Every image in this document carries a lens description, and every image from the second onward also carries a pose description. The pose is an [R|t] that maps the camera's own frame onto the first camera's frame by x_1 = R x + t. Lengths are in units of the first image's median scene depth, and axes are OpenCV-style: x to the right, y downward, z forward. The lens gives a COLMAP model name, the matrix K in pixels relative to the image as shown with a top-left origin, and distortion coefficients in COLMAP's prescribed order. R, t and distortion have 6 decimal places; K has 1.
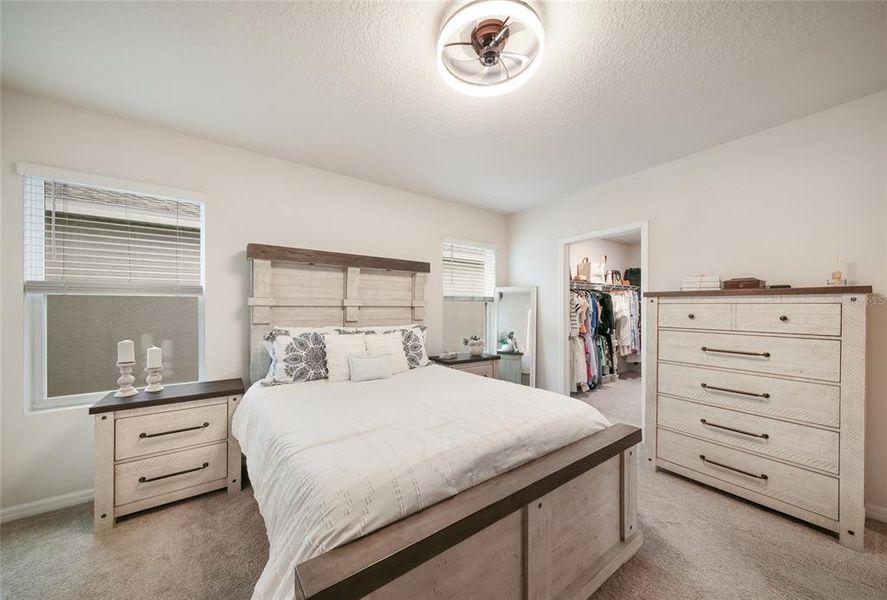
lens RADIAL K [[304.7, 0, 437.5], [0, 304.7, 297.7], [0, 0, 1]] dist [0.037972, -0.000001]
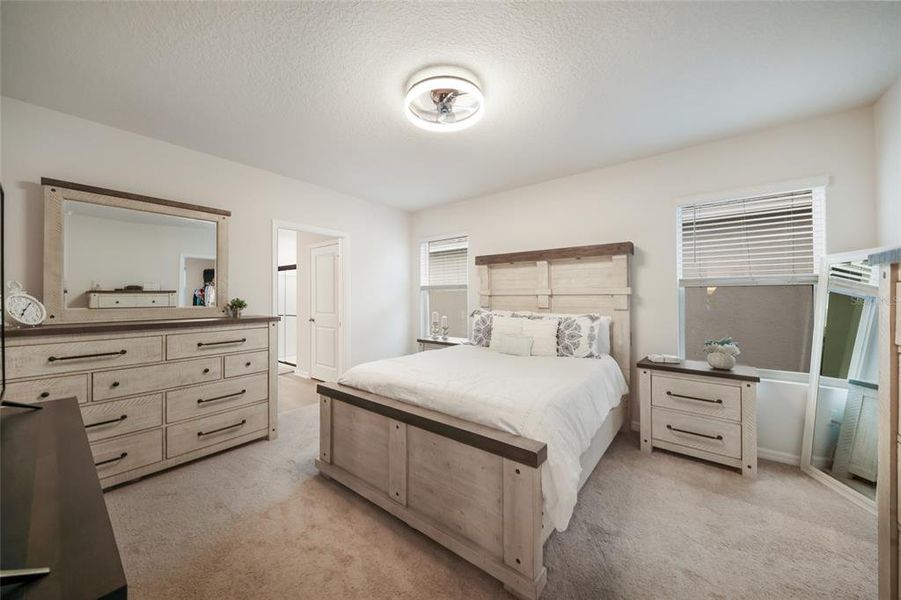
lens RADIAL K [[313.3, 0, 454.9], [0, 313.3, 293.0], [0, 0, 1]] dist [-0.000633, -0.000163]
pose [[0.300479, -0.022859, -0.953515, 0.899054], [0.027845, 0.999497, -0.015187, 0.035681], [0.953382, -0.021987, 0.300964, 0.413422]]
